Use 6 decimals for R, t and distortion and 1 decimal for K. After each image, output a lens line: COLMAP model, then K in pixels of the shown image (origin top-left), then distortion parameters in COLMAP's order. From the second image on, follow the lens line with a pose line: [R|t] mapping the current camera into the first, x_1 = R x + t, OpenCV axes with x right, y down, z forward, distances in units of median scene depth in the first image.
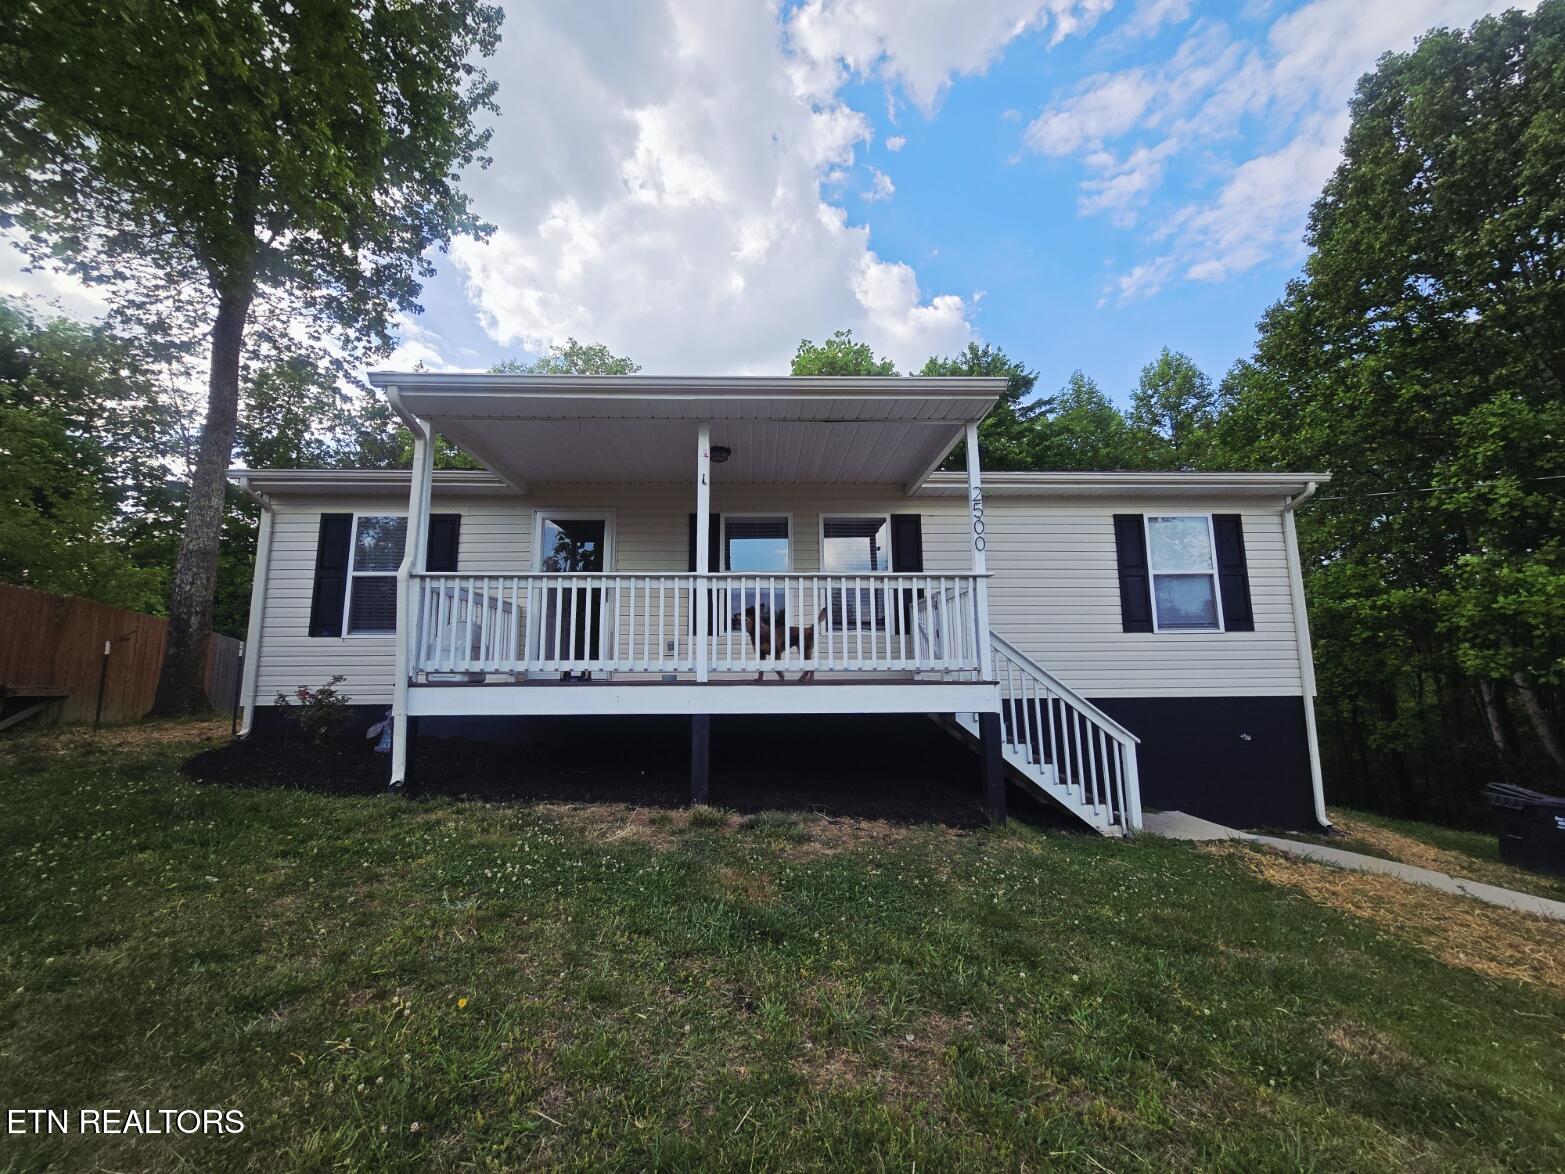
lens RADIAL K [[637.5, 0, 779.3], [0, 637.5, 575.2], [0, 0, 1]] dist [-0.006724, 0.002194]
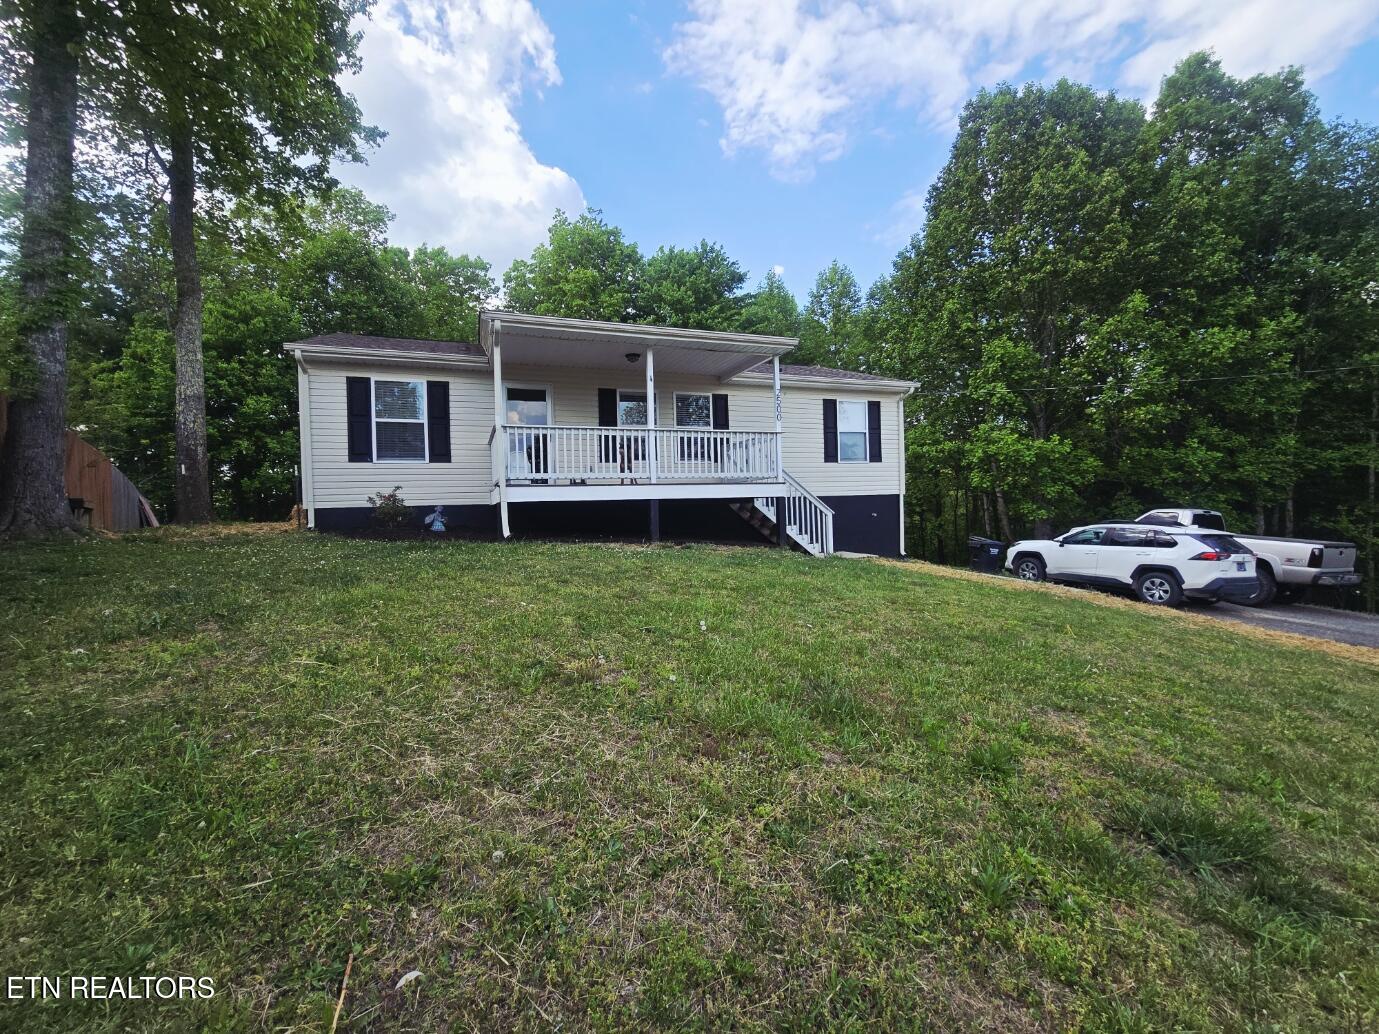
lens RADIAL K [[561.8, 0, 688.2], [0, 561.8, 511.3], [0, 0, 1]] dist [-0.006724, 0.002194]
pose [[0.947261, -0.022590, 0.319664, -0.389541], [-0.029039, 0.987357, 0.155827, -0.015972], [-0.319143, -0.156891, 0.934630, -0.468529]]
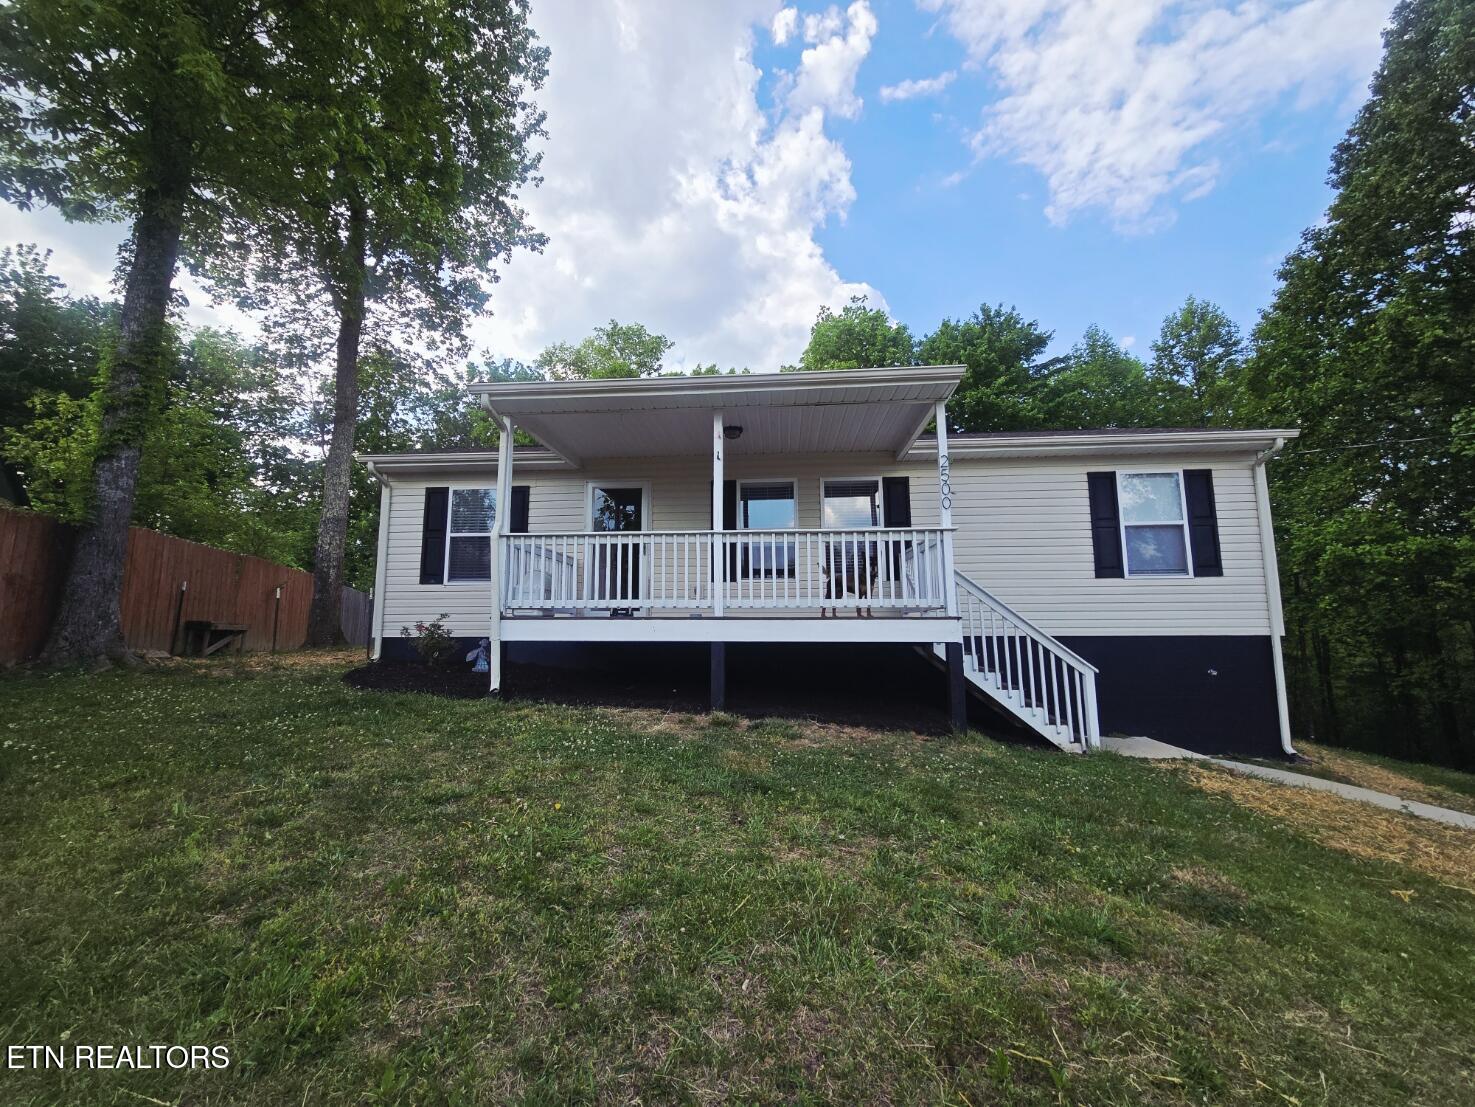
lens RADIAL K [[600.9, 0, 735.1], [0, 600.9, 546.0], [0, 0, 1]] dist [-0.006724, 0.002194]
pose [[0.992909, -0.011048, -0.118361, 0.036324], [0.014115, 0.999585, 0.025106, -0.001778], [0.118034, -0.026599, 0.992653, -0.120677]]
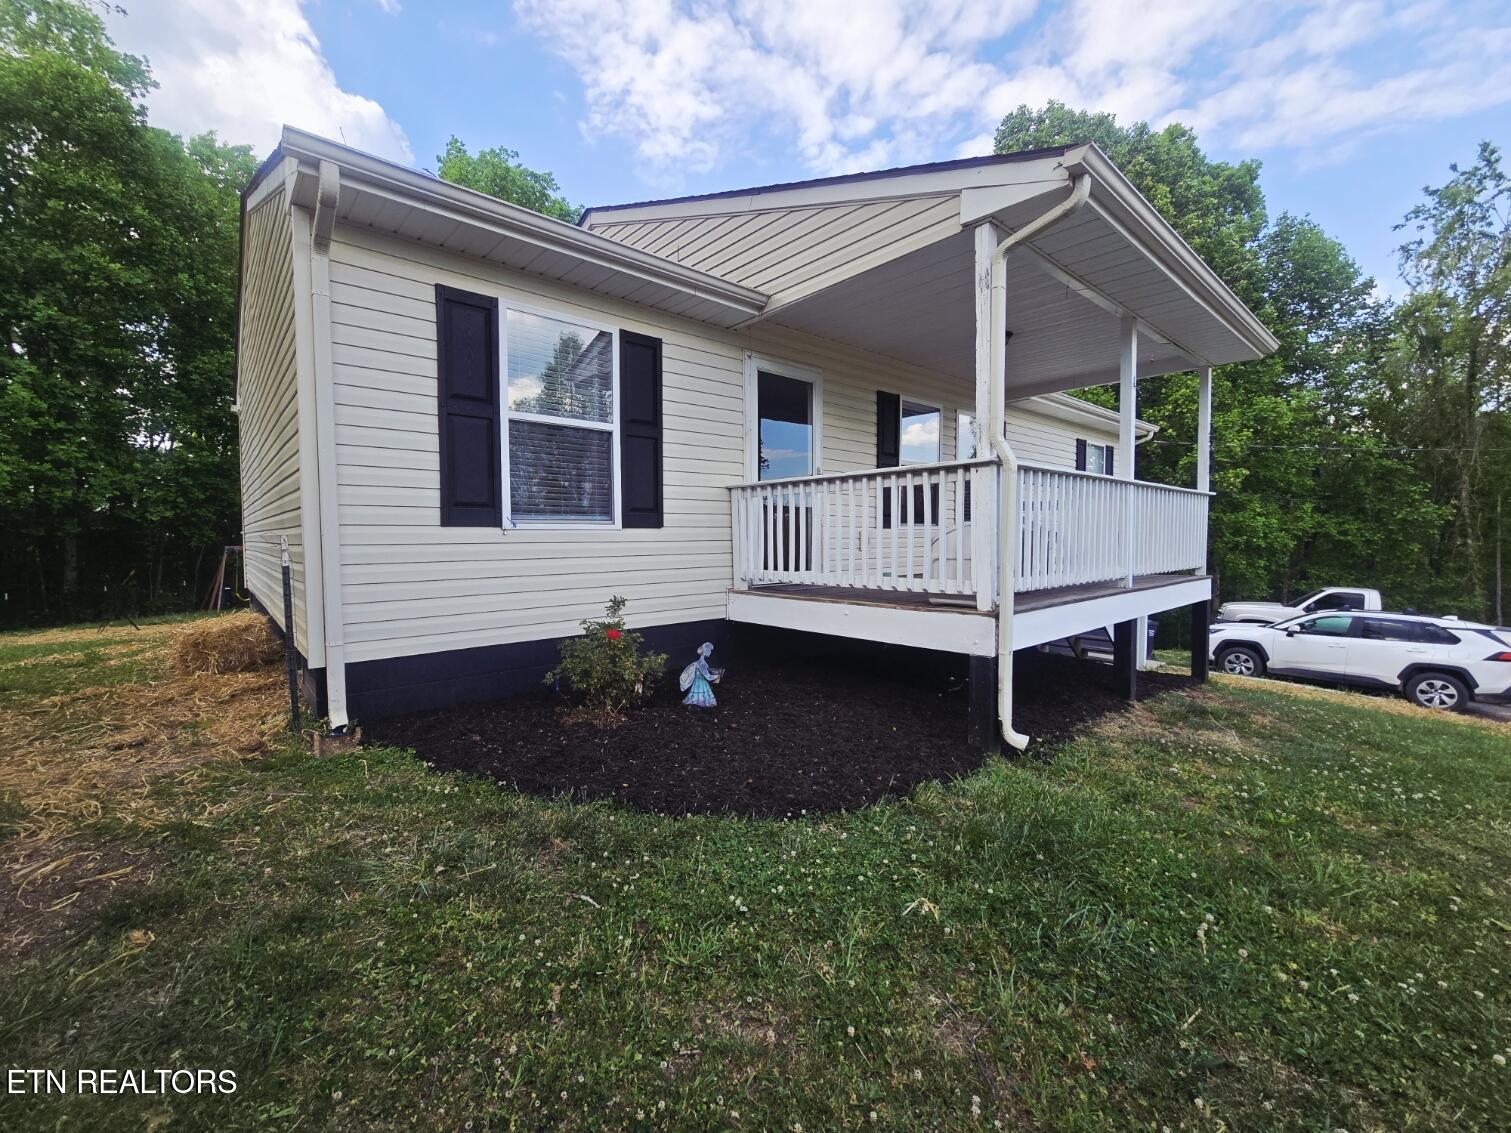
lens RADIAL K [[615.5, 0, 747.9], [0, 615.5, 540.8], [0, 0, 1]] dist [-0.006724, 0.002194]
pose [[0.779016, -0.003569, 0.626993, -0.816948], [-0.096186, 0.987467, 0.125128, 0.019477], [-0.619582, -0.157785, 0.768910, 0.425255]]
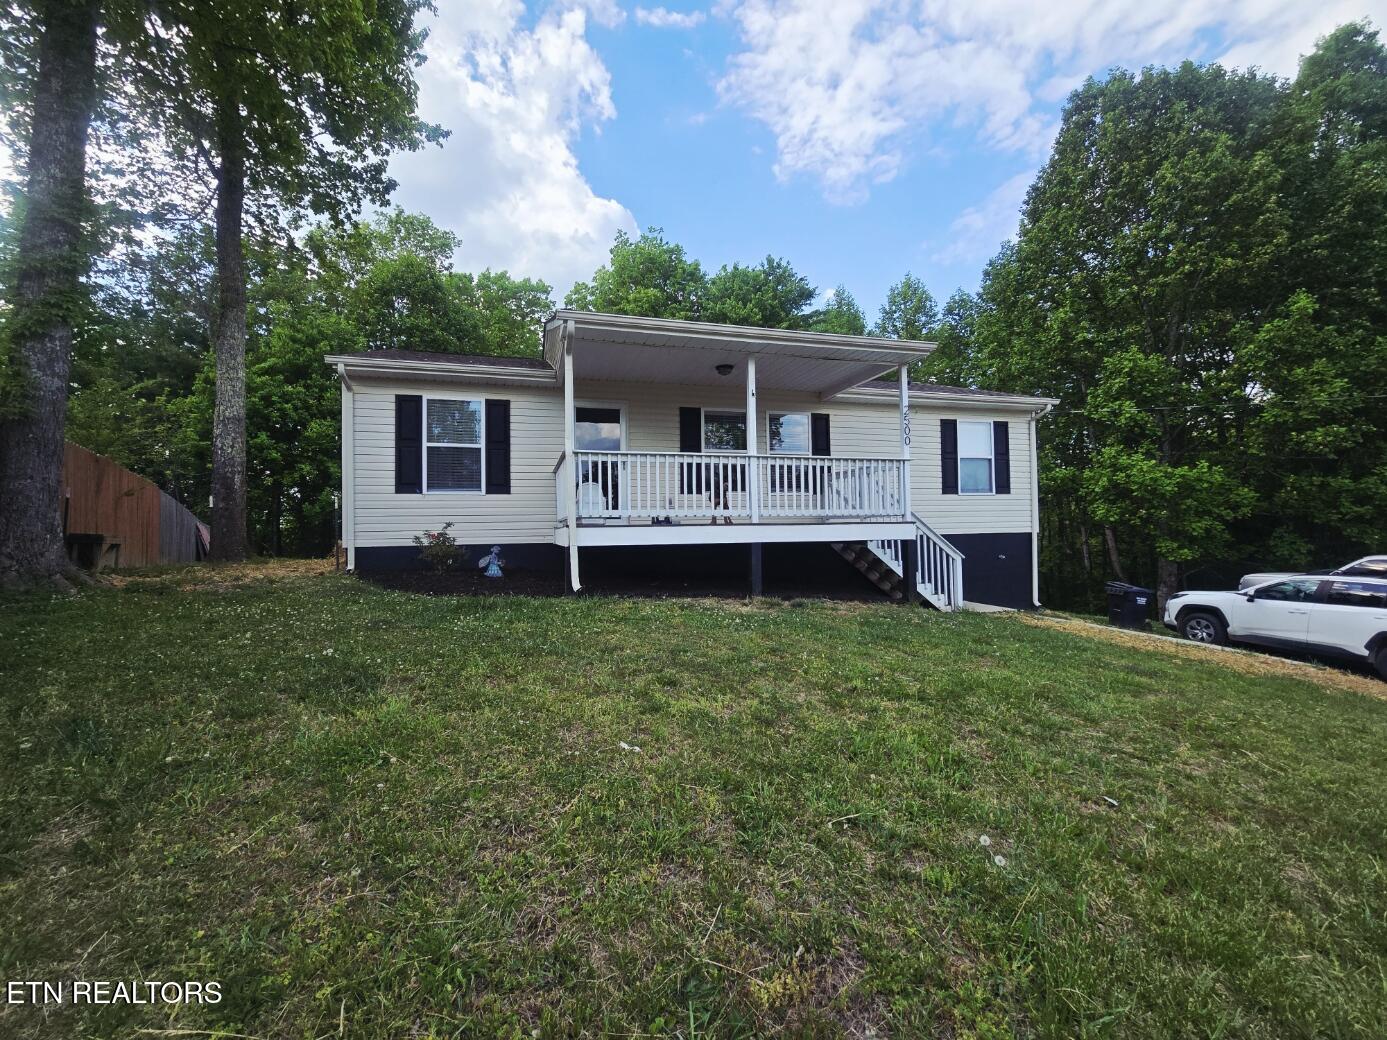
lens RADIAL K [[565.0, 0, 689.2], [0, 565.0, 513.5], [0, 0, 1]] dist [-0.006724, 0.002194]
pose [[0.970779, -0.001616, 0.239969, -0.417165], [-0.028241, 0.992260, 0.120927, -0.015862], [-0.238307, -0.124171, 0.963219, -0.219501]]
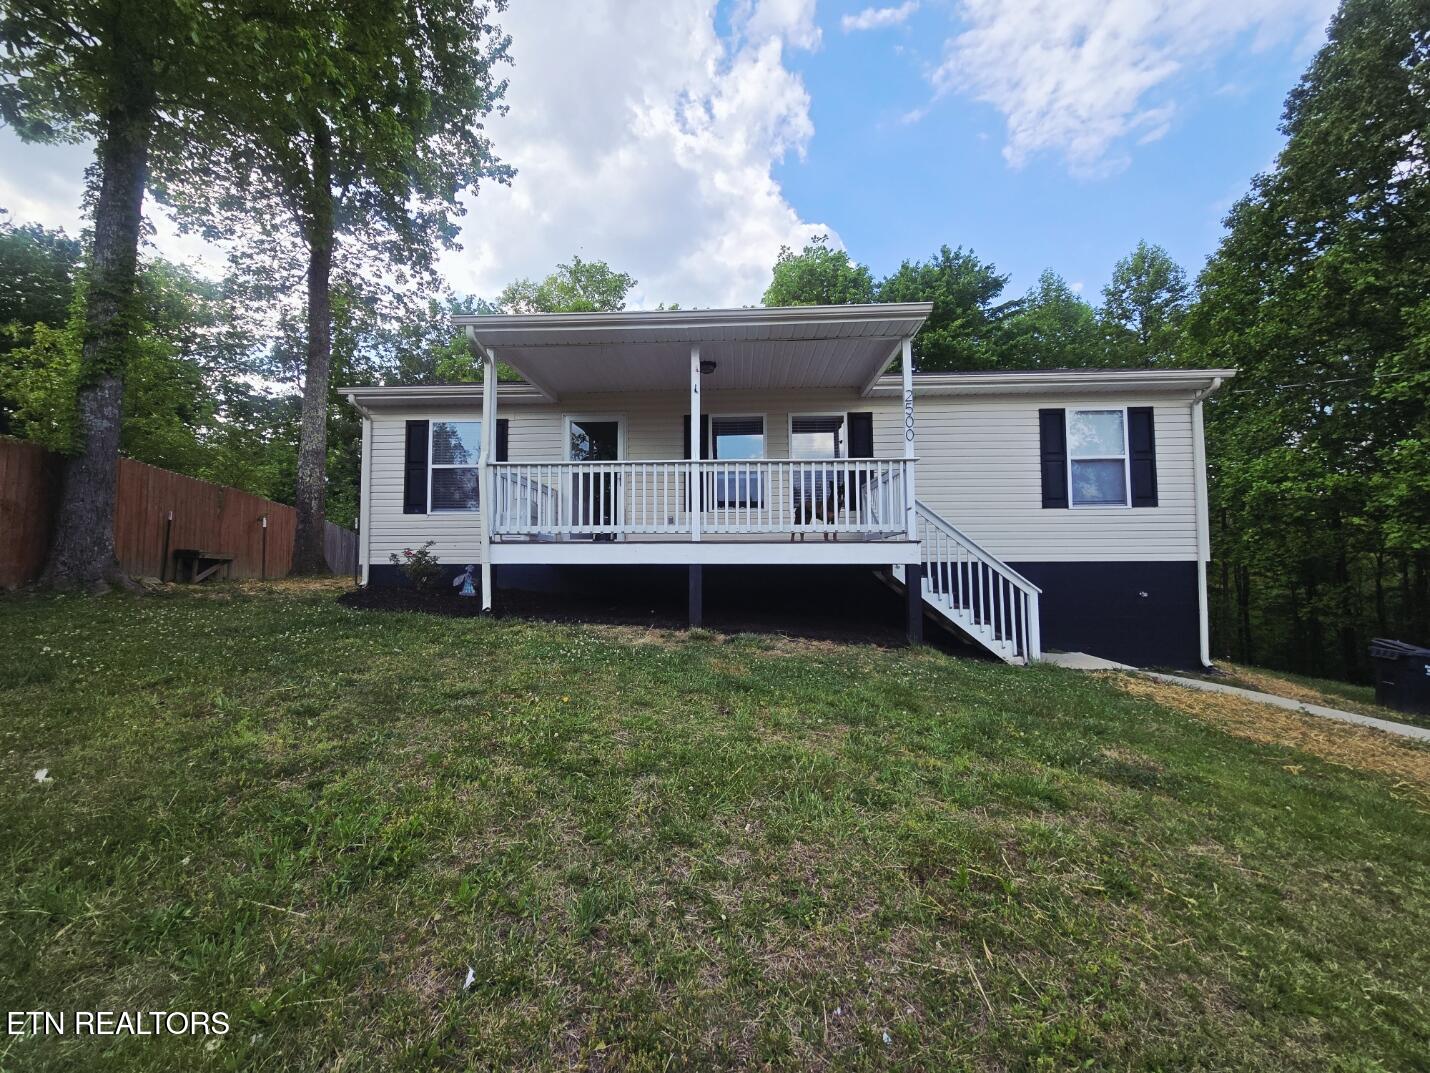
lens RADIAL K [[582.5, 0, 712.5], [0, 582.5, 528.7], [0, 0, 1]] dist [-0.006724, 0.002194]
pose [[0.996058, -0.001556, -0.088690, 0.015621], [0.010344, 0.995062, 0.098712, 0.012967], [0.088099, -0.099240, 0.991156, -0.151616]]
